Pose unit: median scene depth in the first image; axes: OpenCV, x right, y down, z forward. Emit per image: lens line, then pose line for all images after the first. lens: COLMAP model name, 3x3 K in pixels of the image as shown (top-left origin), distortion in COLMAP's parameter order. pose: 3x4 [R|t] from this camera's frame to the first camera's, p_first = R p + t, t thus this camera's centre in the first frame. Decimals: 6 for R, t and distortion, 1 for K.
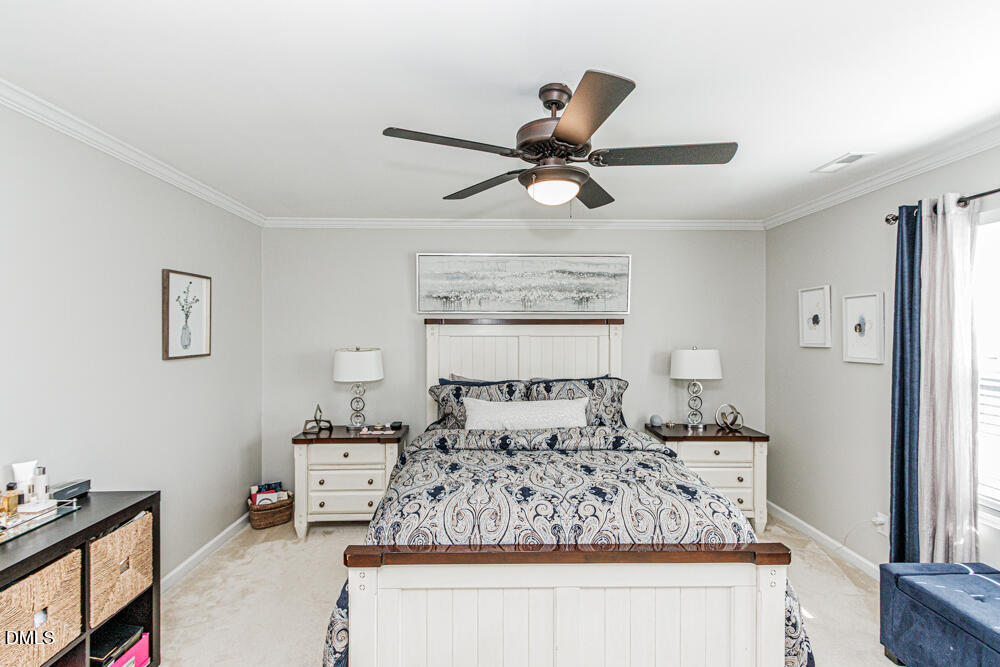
lens RADIAL K [[460.0, 0, 494.3], [0, 460.0, 333.3], [0, 0, 1]] dist [0.004920, -0.001442]
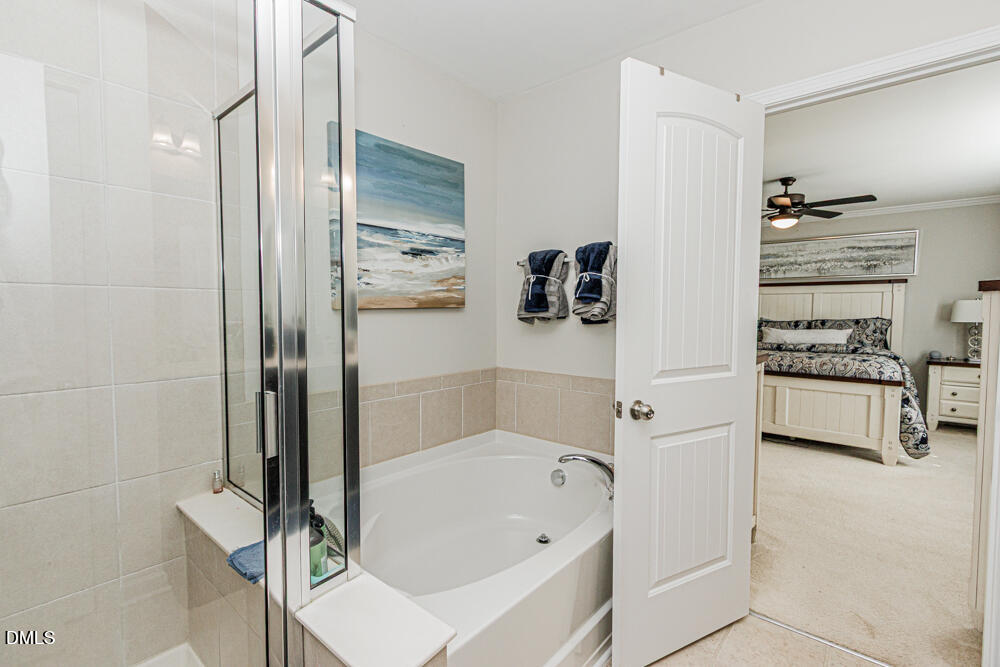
lens RADIAL K [[460.0, 0, 486.7], [0, 460.0, 329.1], [0, 0, 1]] dist [0.004920, -0.001442]
pose [[0.731359, 0.030681, -0.681302, 0.345890], [-0.006613, 0.999260, 0.037901, 0.083194], [0.681961, -0.023213, 0.731020, -0.955208]]
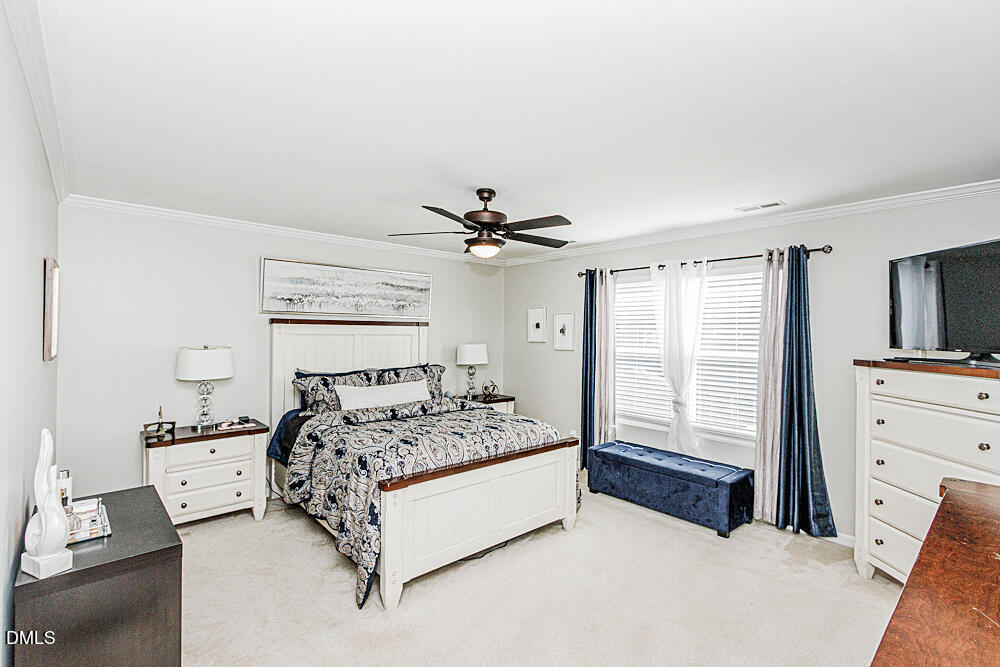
lens RADIAL K [[460.0, 0, 480.1], [0, 460.0, 330.5], [0, 0, 1]] dist [0.004920, -0.001442]
pose [[0.773728, 0.007843, 0.633470, -0.522251], [-0.007942, 0.999965, -0.002680, -0.004916], [-0.633468, -0.002958, 0.773763, -0.167629]]
